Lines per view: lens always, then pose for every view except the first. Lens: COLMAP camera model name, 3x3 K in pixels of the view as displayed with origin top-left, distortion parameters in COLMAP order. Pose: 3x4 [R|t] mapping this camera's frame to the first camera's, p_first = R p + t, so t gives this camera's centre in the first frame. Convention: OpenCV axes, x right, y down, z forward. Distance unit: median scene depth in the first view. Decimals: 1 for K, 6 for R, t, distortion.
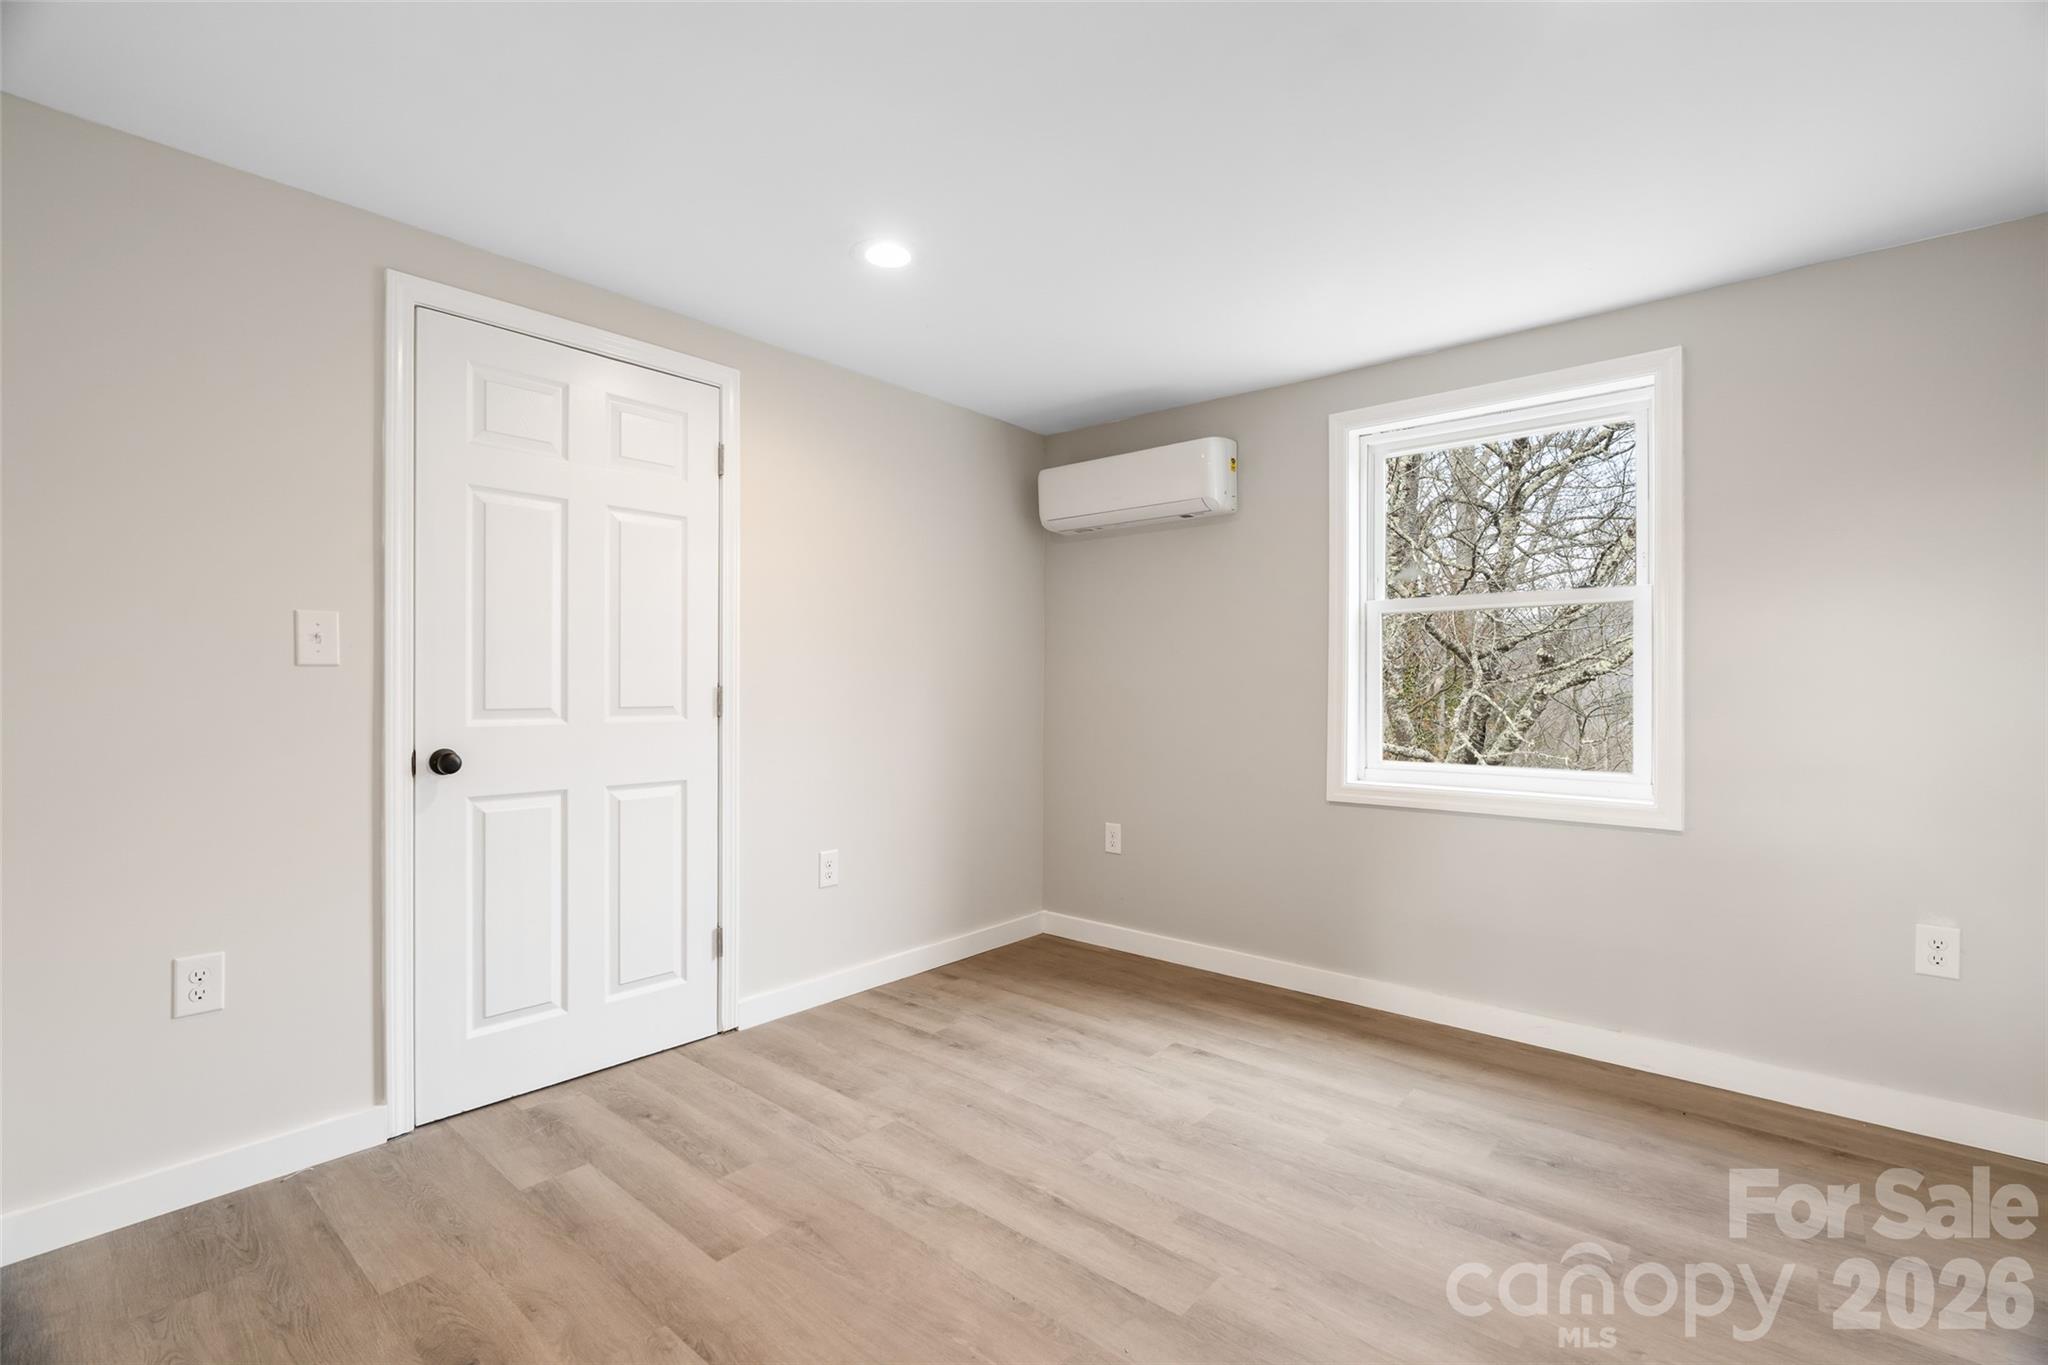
lens RADIAL K [[927.5, 0, 1030.0], [0, 927.5, 680.2], [0, 0, 1]] dist [-0.017244, 0.007717]
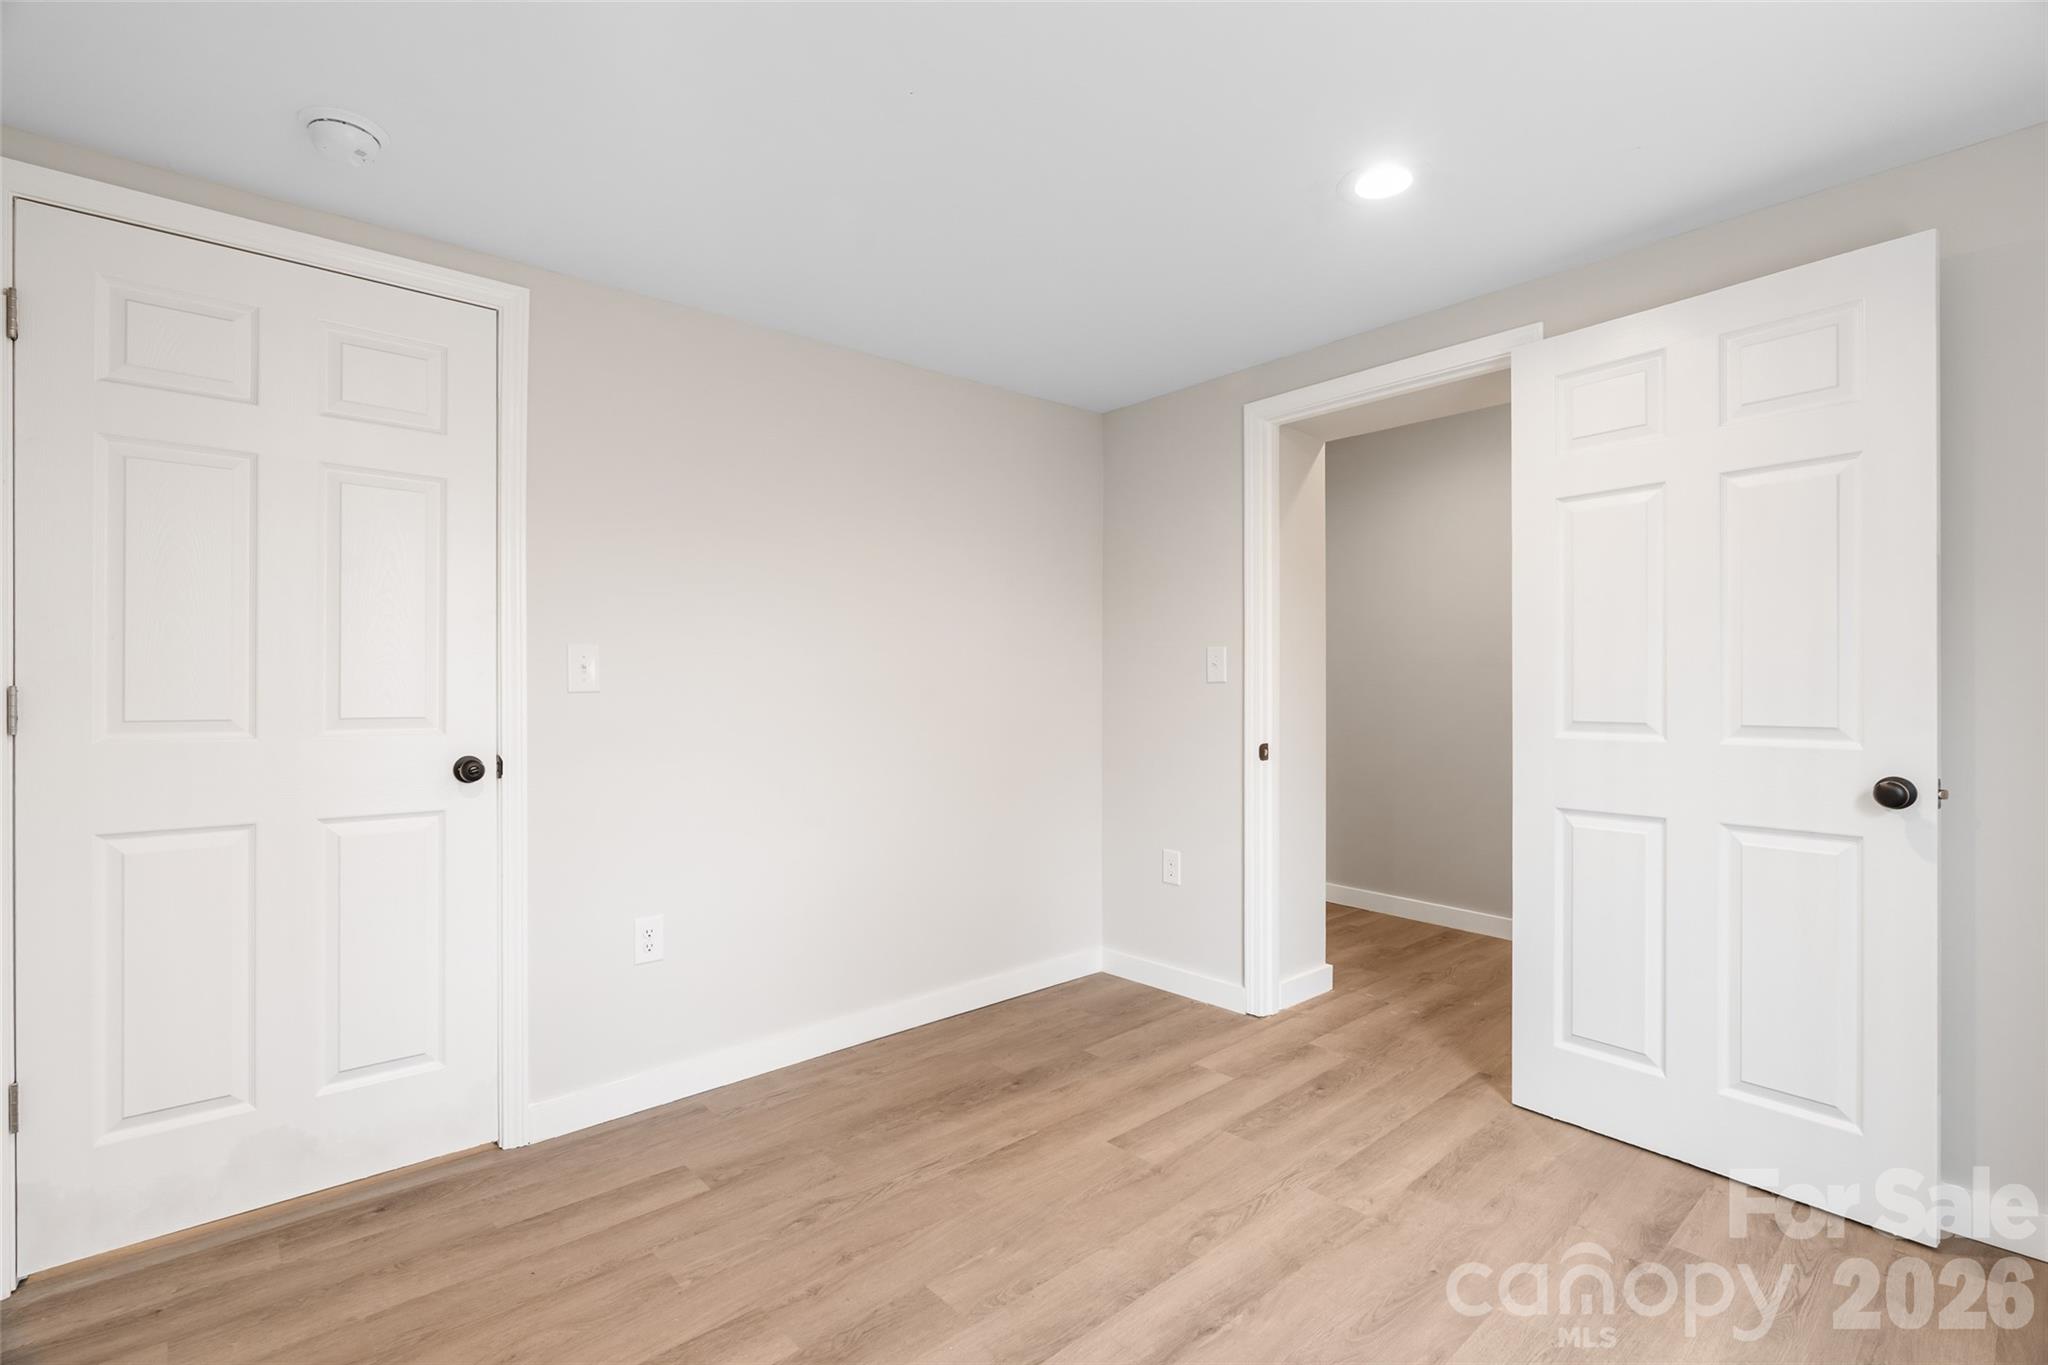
lens RADIAL K [[927.5, 0, 1024.7], [0, 927.5, 688.9], [0, 0, 1]] dist [-0.017244, 0.007717]
pose [[-0.136434, -0.002165, -0.990647, 0.827367], [0.000997, 0.999997, -0.002323, -0.003270], [0.990649, -0.001305, -0.136432, 0.909642]]
